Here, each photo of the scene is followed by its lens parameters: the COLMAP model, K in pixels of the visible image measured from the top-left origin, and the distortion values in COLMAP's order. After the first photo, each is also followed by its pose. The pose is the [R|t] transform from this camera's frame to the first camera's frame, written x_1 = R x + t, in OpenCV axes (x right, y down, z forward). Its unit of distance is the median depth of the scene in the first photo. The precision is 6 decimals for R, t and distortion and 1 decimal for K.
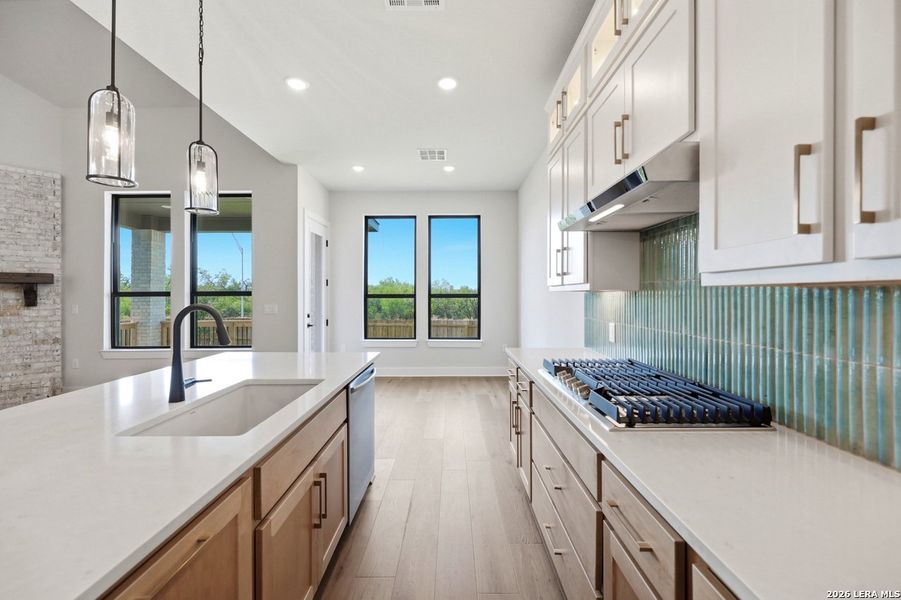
lens RADIAL K [[362.4, 0, 449.8], [0, 362.4, 292.9], [0, 0, 1]] dist [0.002576, 0.000082]
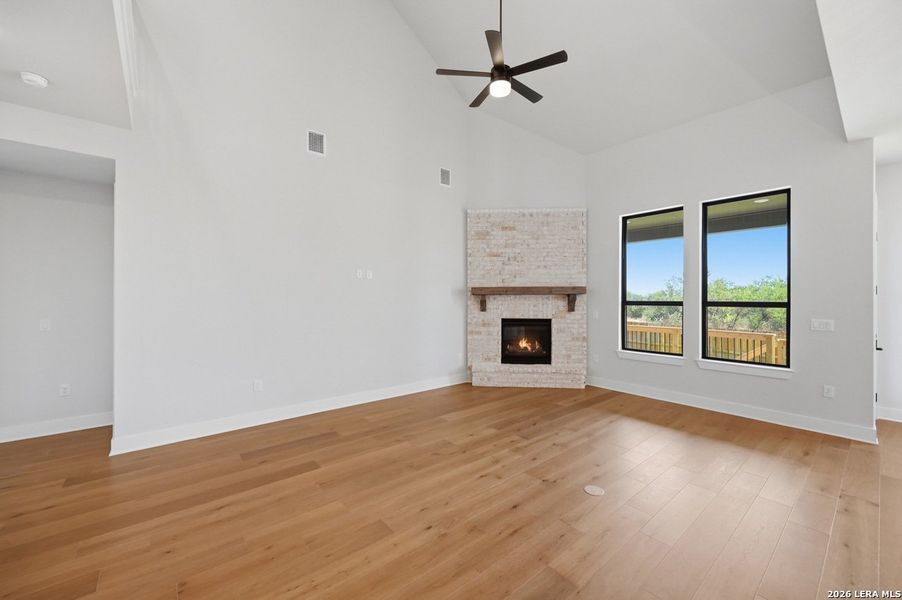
lens RADIAL K [[357.8, 0, 453.5], [0, 357.8, 295.5], [0, 0, 1]] dist [-0.002035, -0.000156]
pose [[0.646780, -0.000042, -0.762677, -0.427033], [-0.002055, 0.999996, -0.001798, -0.017754], [0.762674, 0.002730, 0.646777, -0.162884]]
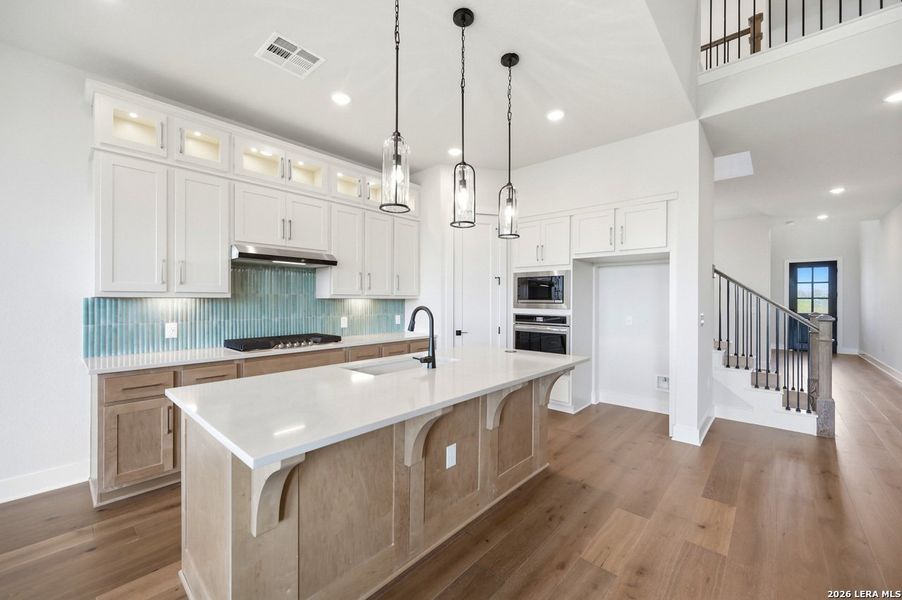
lens RADIAL K [[357.8, 0, 452.5], [0, 357.8, 301.7], [0, 0, 1]] dist [-0.002035, -0.000156]
pose [[-0.744318, -0.000476, 0.667826, -0.586593], [-0.002136, 0.999996, -0.001669, 0.004591], [-0.667822, -0.002669, -0.744316, 0.669915]]
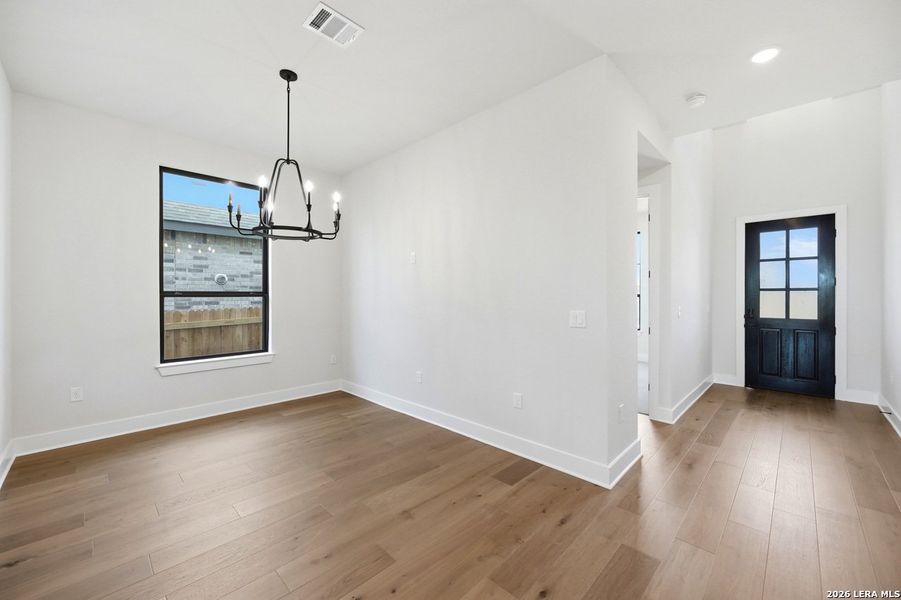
lens RADIAL K [[348.8, 0, 463.2], [0, 348.8, 295.1], [0, 0, 1]] dist [-0.002047, -0.000130]
pose [[-0.720012, 0.002657, 0.693956, -0.781382], [-0.002493, 0.999976, -0.006415, 0.002010], [-0.693957, -0.006349, -0.719989, -0.843106]]
